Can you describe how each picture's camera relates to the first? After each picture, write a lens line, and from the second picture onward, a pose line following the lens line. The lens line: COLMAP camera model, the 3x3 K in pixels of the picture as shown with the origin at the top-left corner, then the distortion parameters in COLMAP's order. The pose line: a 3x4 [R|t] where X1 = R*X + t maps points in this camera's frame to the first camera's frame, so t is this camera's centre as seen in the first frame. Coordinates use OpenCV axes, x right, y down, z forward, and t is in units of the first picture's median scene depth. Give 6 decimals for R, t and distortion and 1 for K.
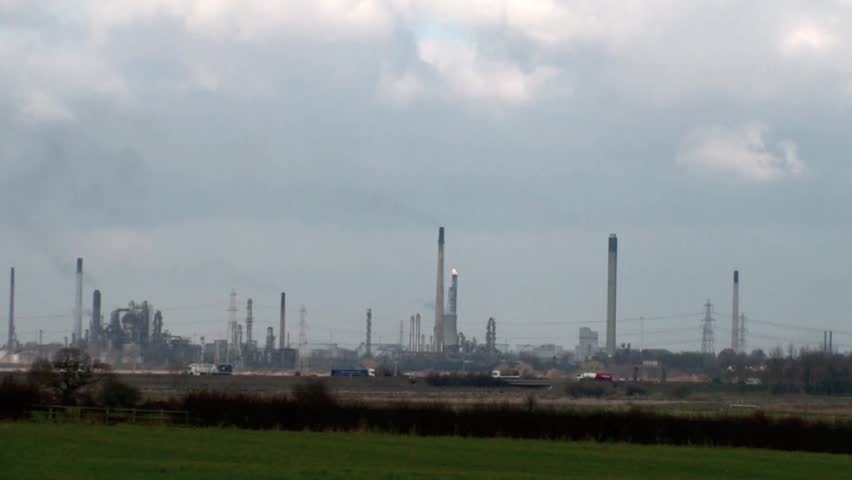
lens RADIAL K [[686.9, 0, 422.7], [0, 686.9, 239.7], [0, 0, 1]] dist [-0.001052, 0.001474]
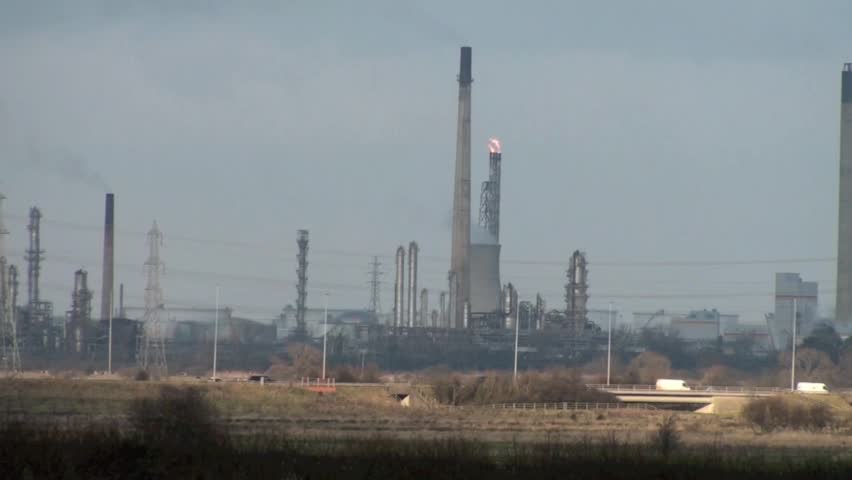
lens RADIAL K [[686.9, 0, 429.4], [0, 686.9, 241.3], [0, 0, 1]] dist [-0.001052, 0.001474]
pose [[0.999999, 0.001159, -0.001182, 0.004396], [-0.001166, 0.999982, -0.005919, 0.110355], [0.001175, 0.005920, 0.999982, 0.554899]]
